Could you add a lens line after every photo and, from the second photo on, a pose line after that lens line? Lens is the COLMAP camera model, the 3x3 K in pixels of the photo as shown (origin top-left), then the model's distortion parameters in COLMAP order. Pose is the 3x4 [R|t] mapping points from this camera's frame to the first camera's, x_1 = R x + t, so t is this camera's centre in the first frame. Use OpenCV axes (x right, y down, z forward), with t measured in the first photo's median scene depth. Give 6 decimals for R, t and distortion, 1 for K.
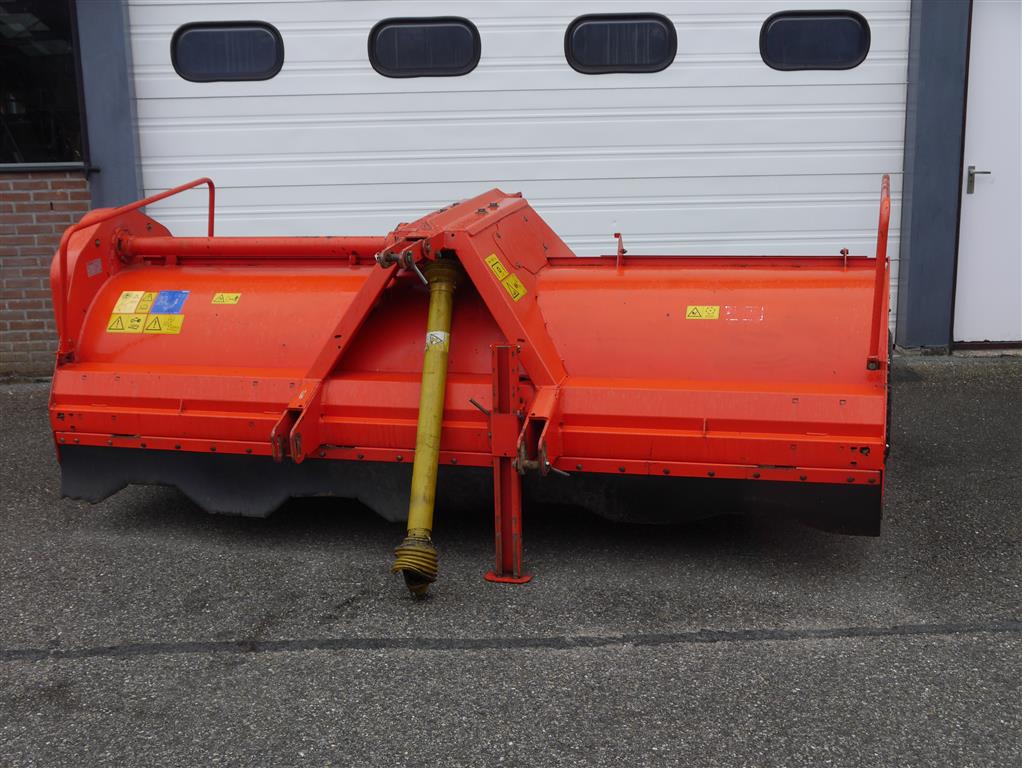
lens RADIAL K [[1238.2, 0, 515.3], [0, 1238.2, 385.6], [0, 0, 1]] dist [-0.058270, 0.088742]
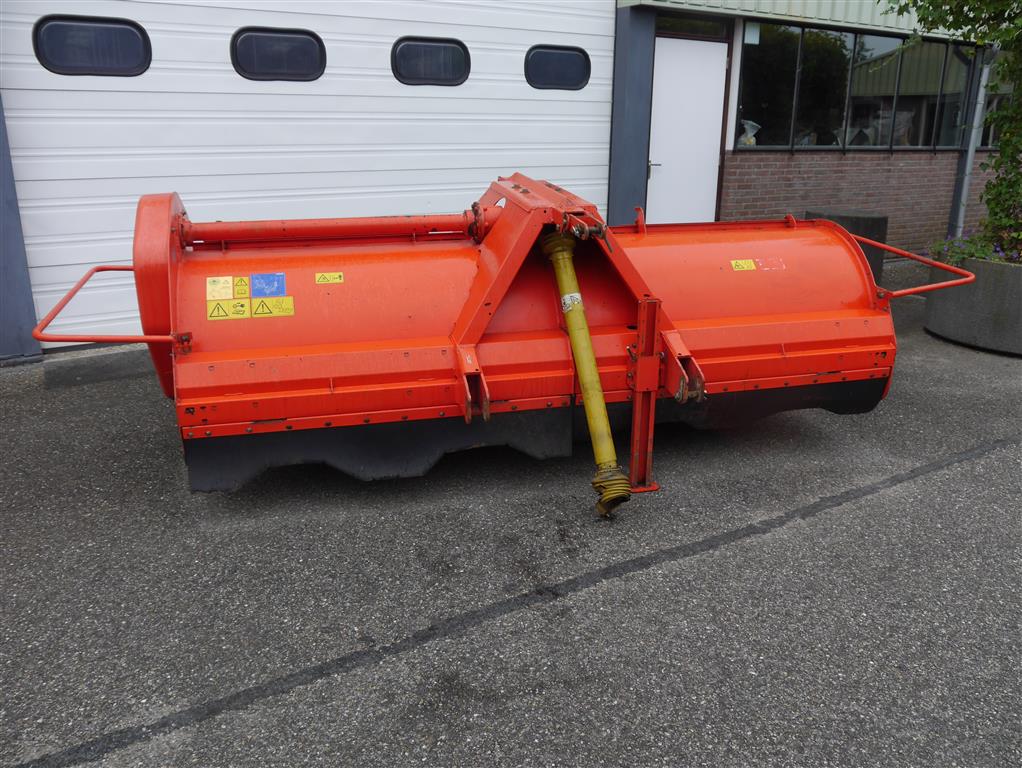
lens RADIAL K [[838.6, 0, 514.3], [0, 838.6, 381.7], [0, 0, 1]] dist [-0.043095, 0.019830]
pose [[0.860758, -0.123701, 0.493754, -0.491023], [0.087273, 0.991522, 0.096265, -0.040071], [-0.501476, -0.039770, 0.864257, 0.322126]]
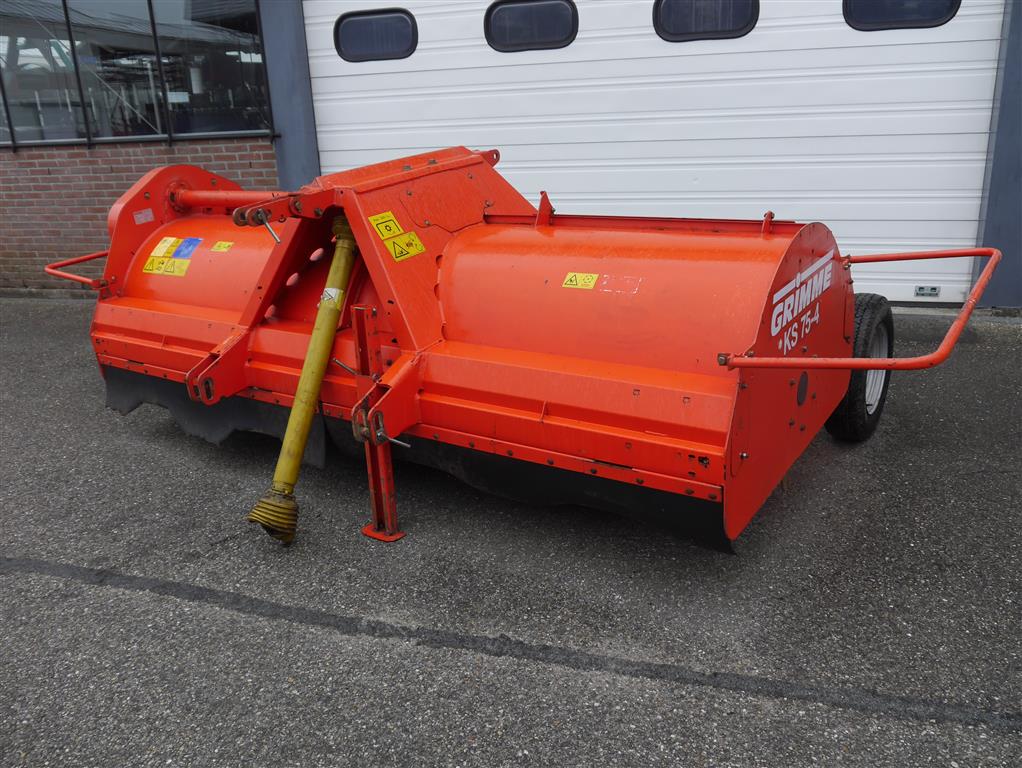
lens RADIAL K [[838.6, 0, 514.3], [0, 838.6, 381.7], [0, 0, 1]] dist [-0.043095, 0.019830]
pose [[0.947455, 0.080515, -0.309592, 0.285892], [-0.046915, 0.992315, 0.114495, -0.050538], [0.316431, -0.093954, 0.943951, 0.371305]]
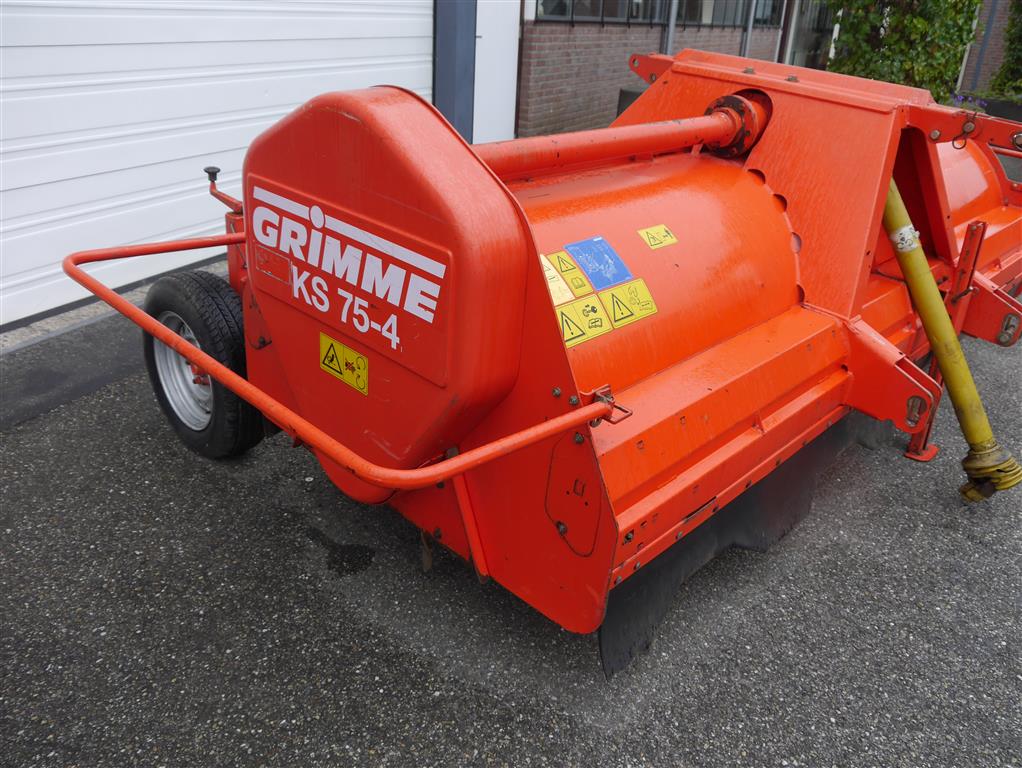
lens RADIAL K [[838.6, 0, 514.3], [0, 838.6, 381.7], [0, 0, 1]] dist [-0.043095, 0.019830]
pose [[0.448572, -0.329701, 0.830711, -0.672973], [0.145499, 0.944010, 0.296101, -0.144059], [-0.881824, -0.011955, 0.471427, 0.923499]]
